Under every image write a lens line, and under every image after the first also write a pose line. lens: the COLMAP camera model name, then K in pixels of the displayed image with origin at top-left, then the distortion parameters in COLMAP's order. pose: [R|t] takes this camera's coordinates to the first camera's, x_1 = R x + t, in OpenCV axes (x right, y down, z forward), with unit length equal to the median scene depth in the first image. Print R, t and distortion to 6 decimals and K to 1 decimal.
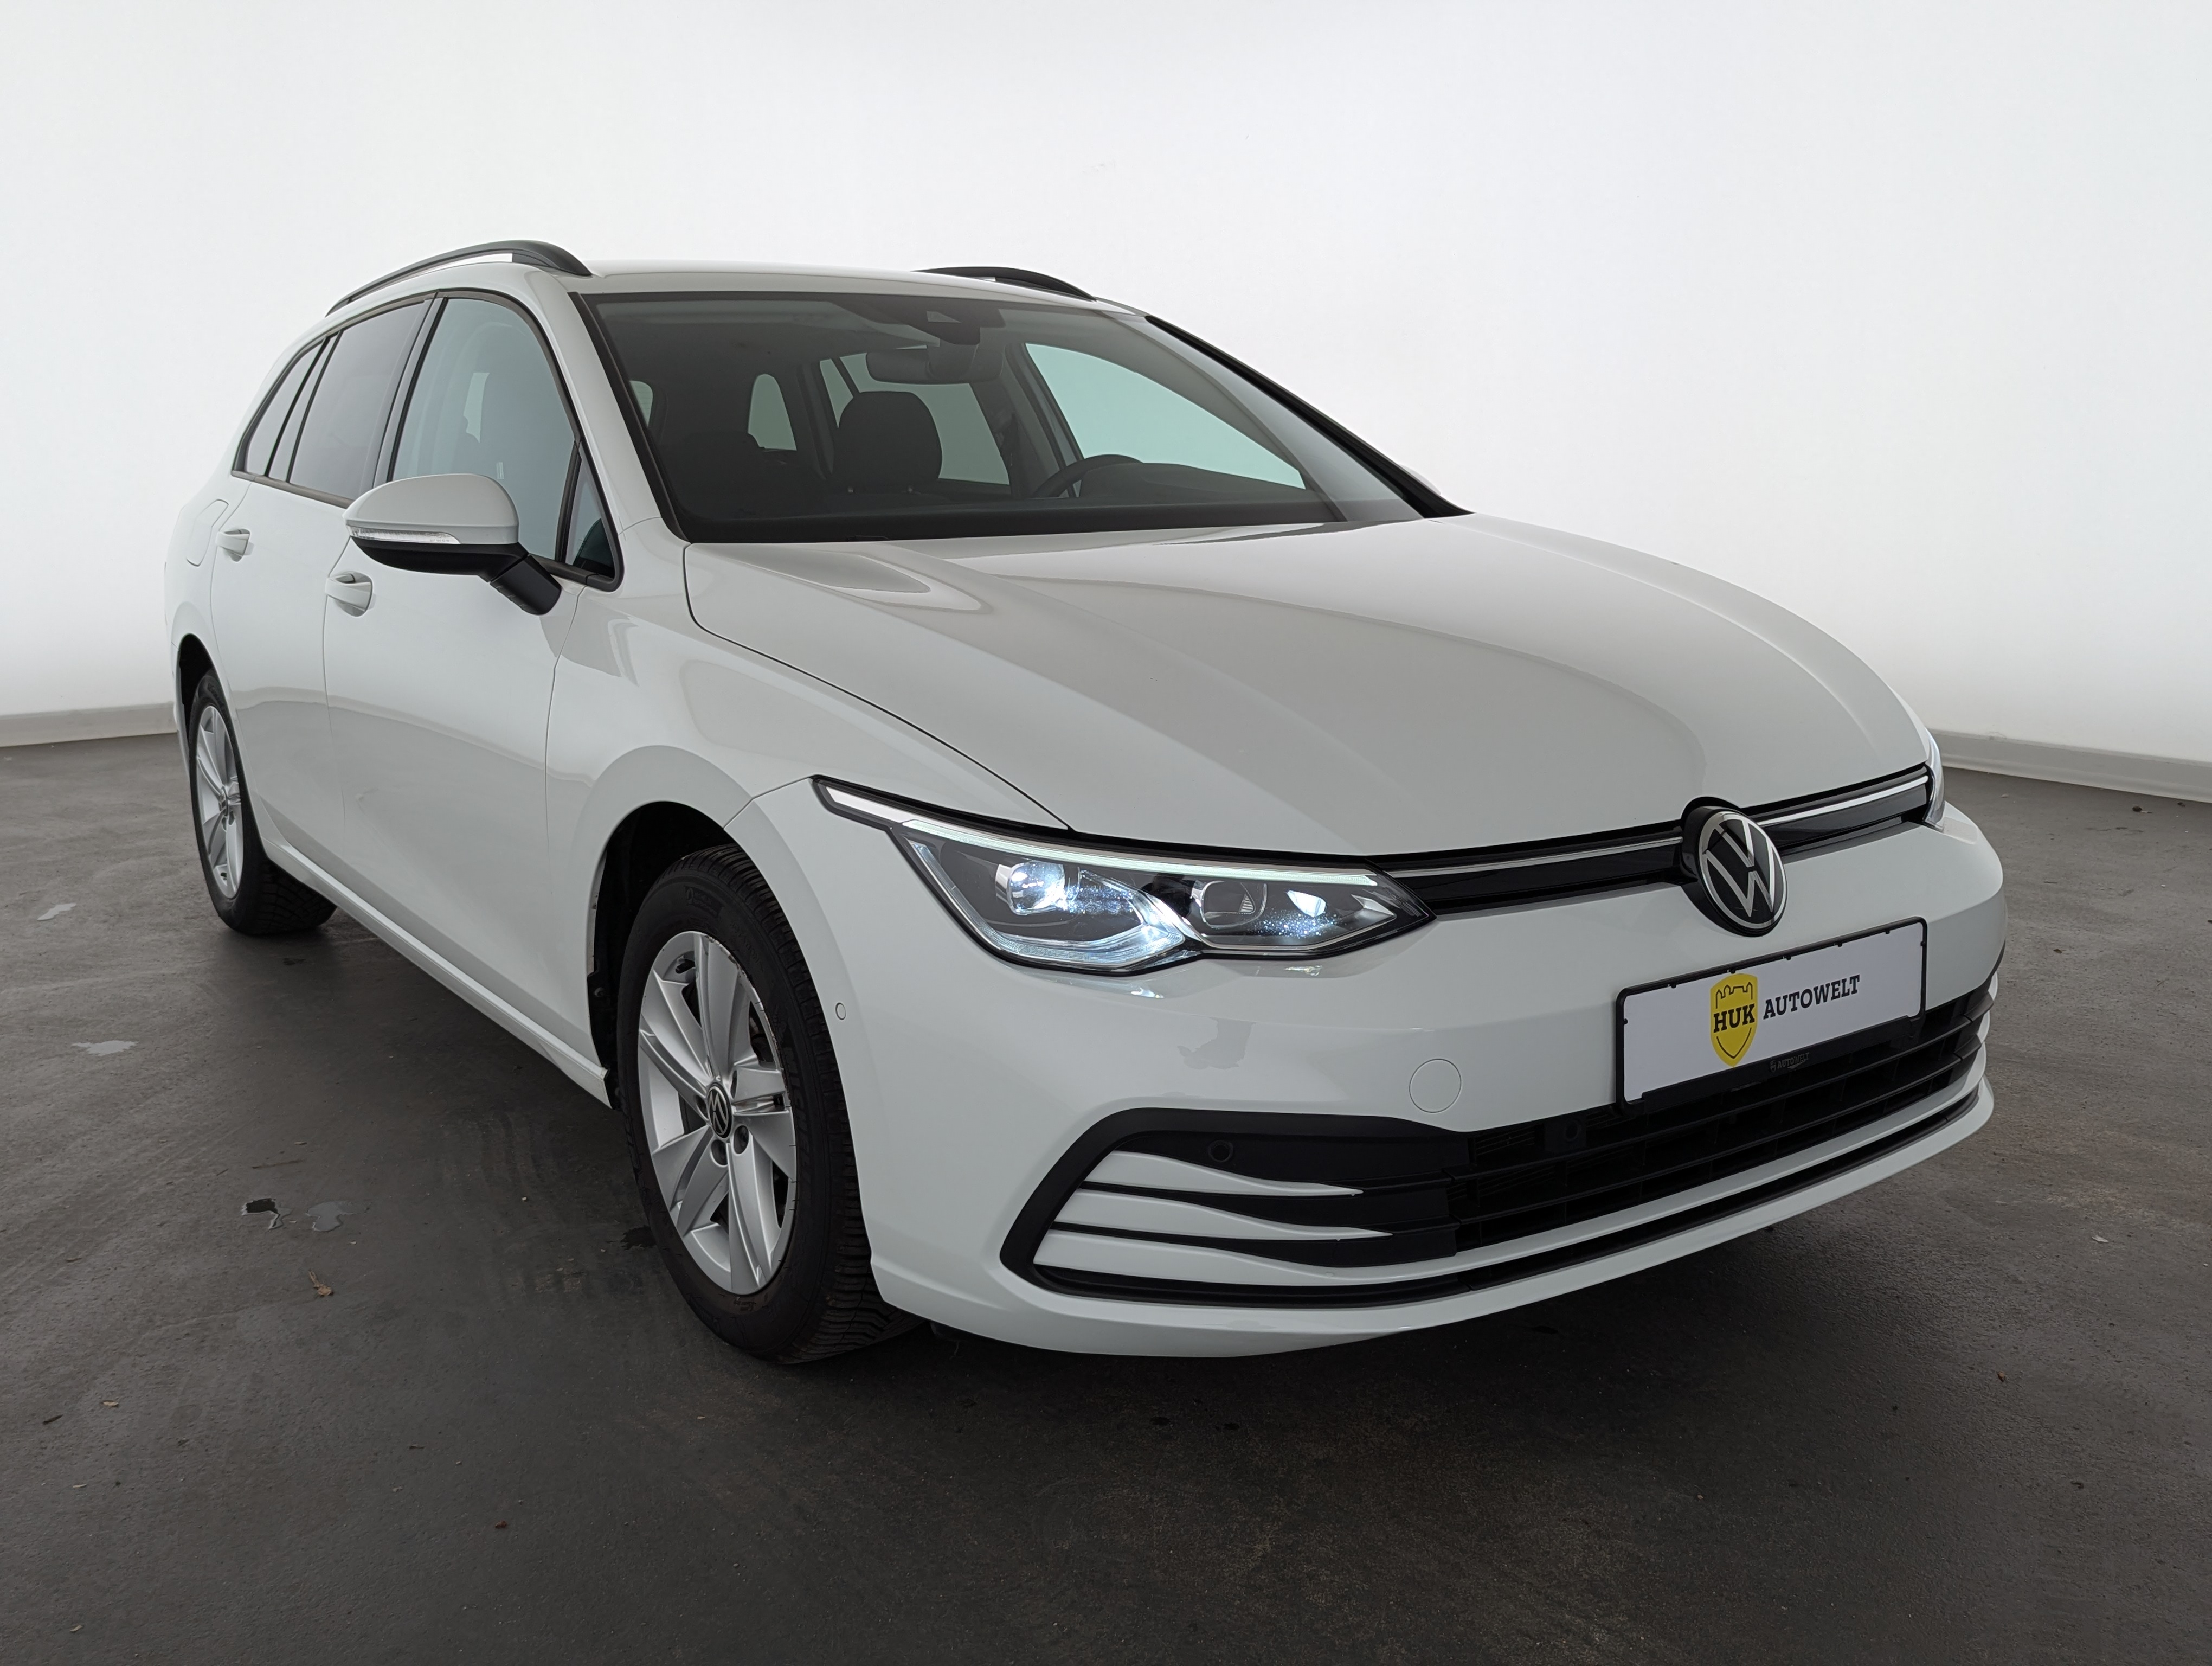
lens RADIAL K [[1951.6, 0, 1137.2], [0, 1951.6, 835.1], [0, 0, 1]] dist [0.000078, -0.000872]
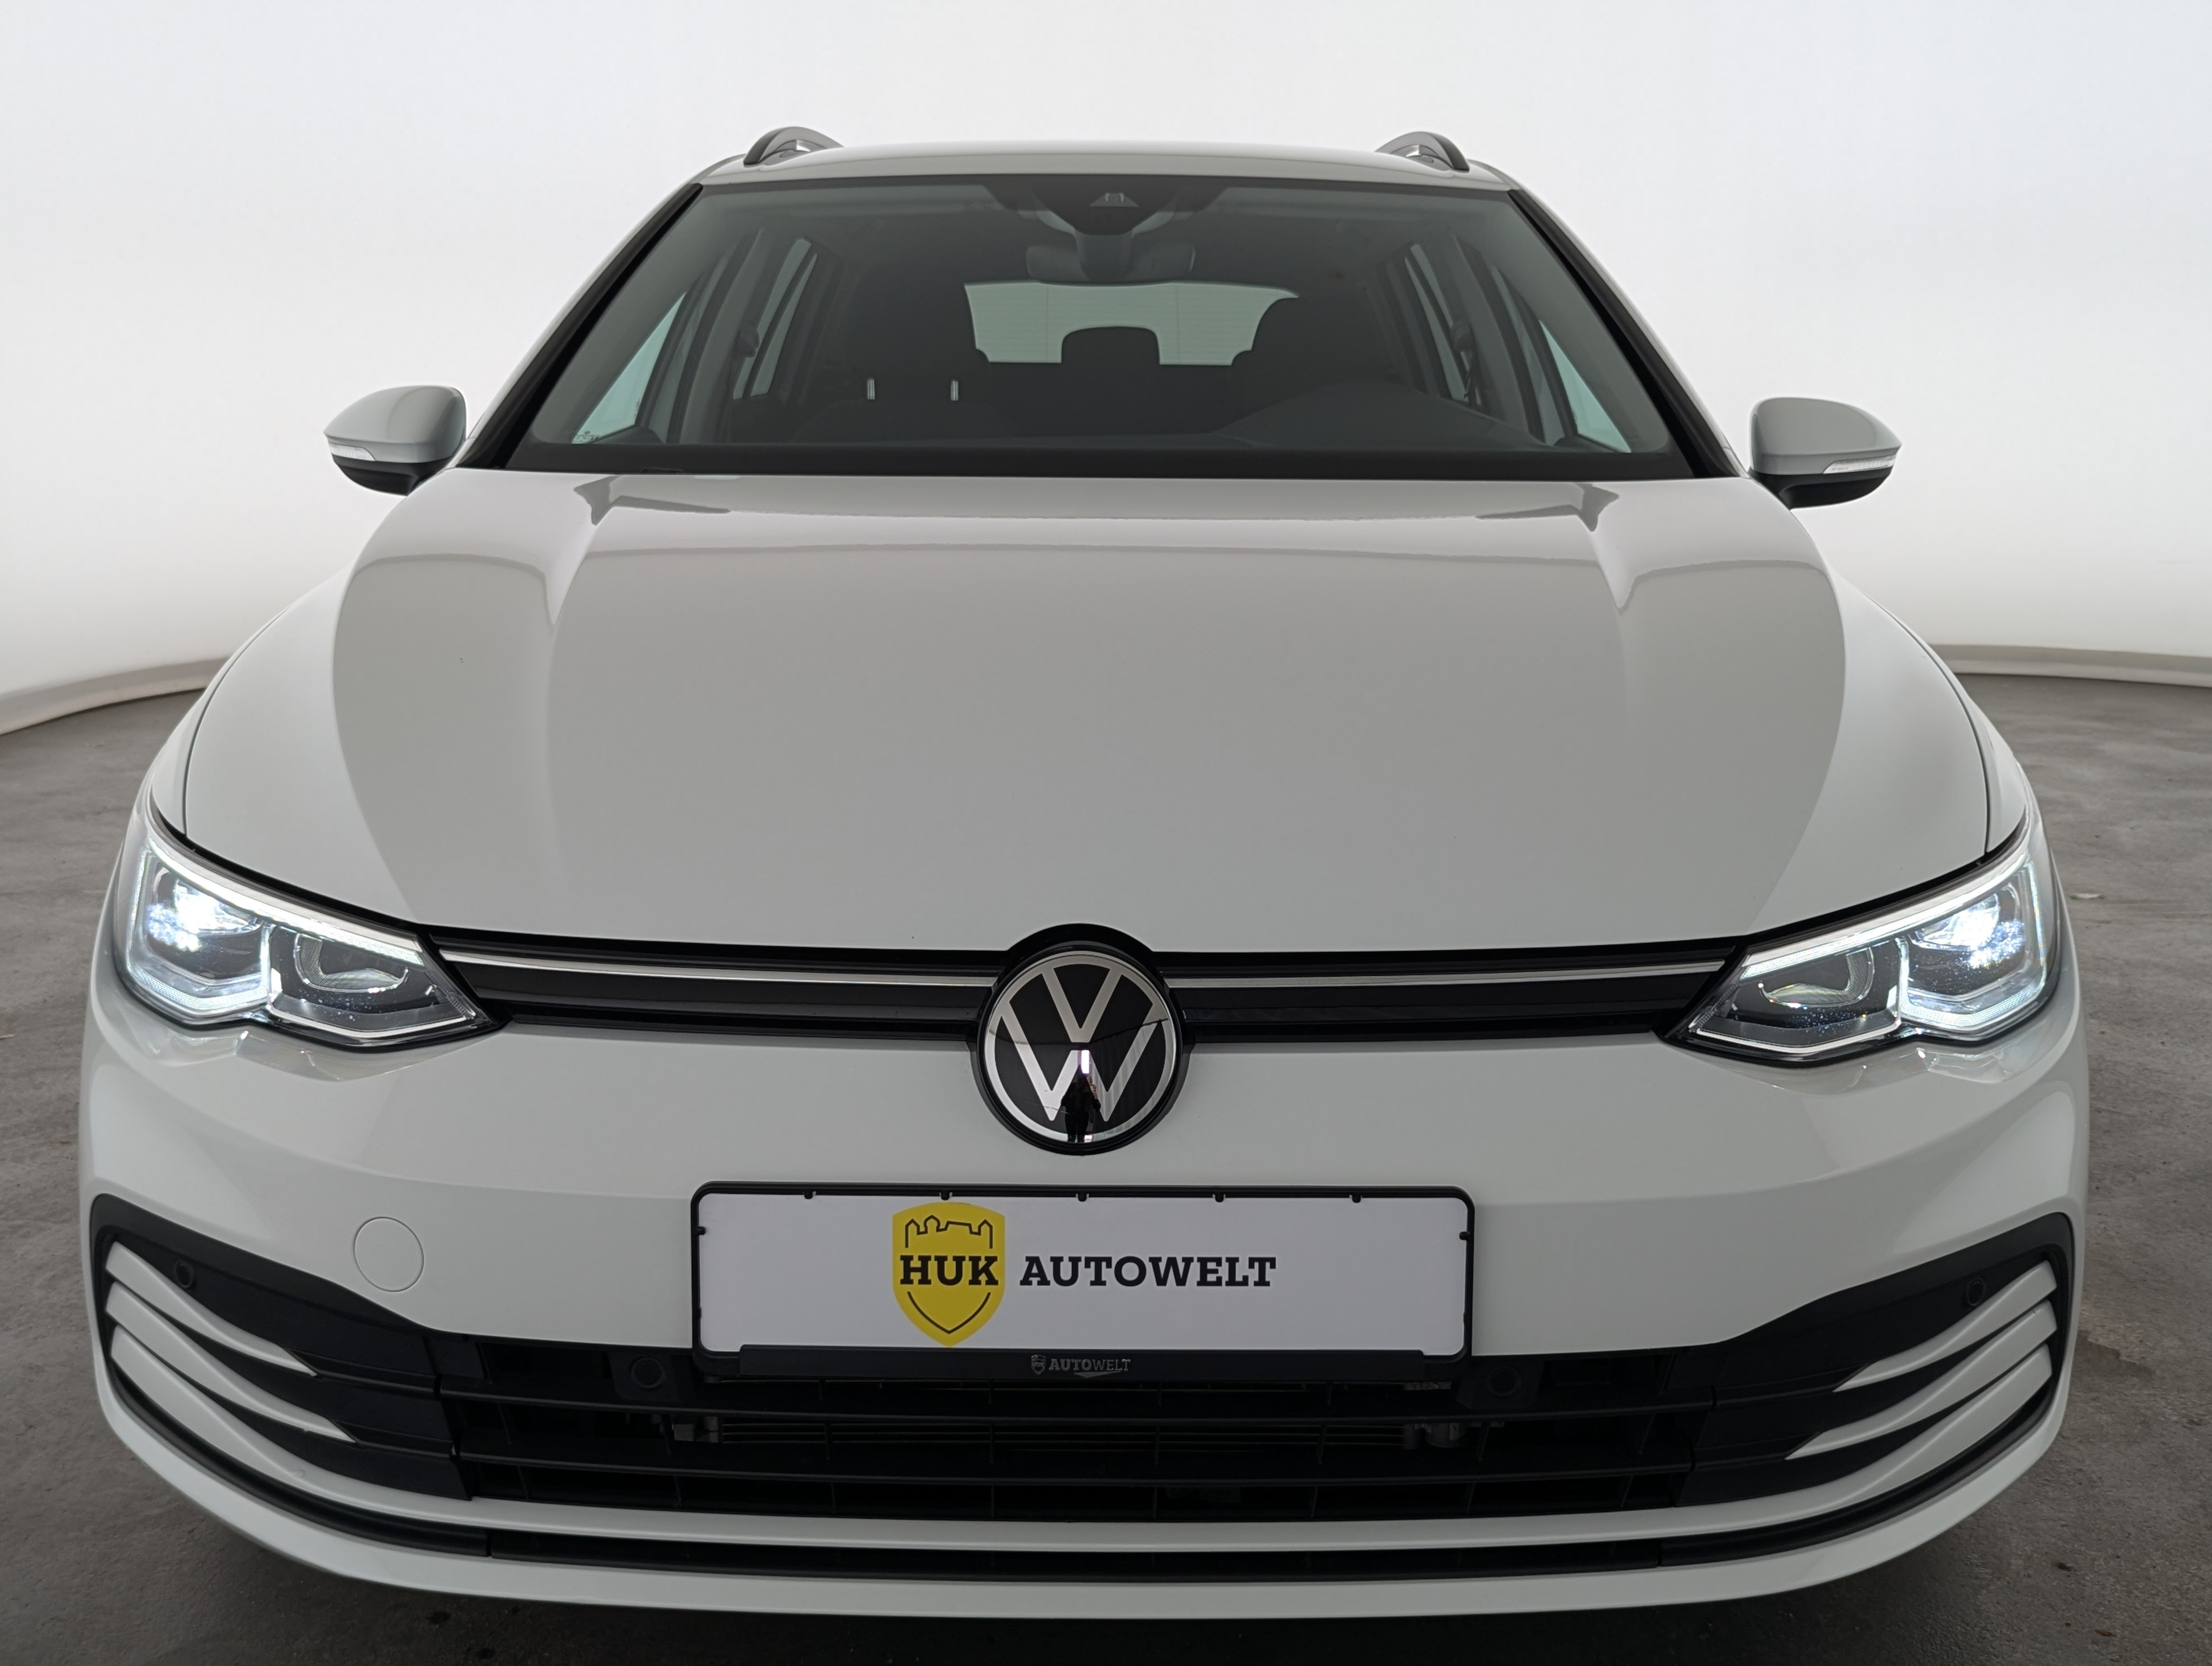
lens RADIAL K [[2017.2, 0, 1105.4], [0, 2017.2, 780.1], [0, 0, 1]] dist [0.116469, 0.001711]
pose [[0.797457, 0.126088, -0.590055, 0.708562], [-0.120076, 0.991525, 0.049594, -0.104083], [0.591307, 0.031302, 0.805839, 0.475753]]
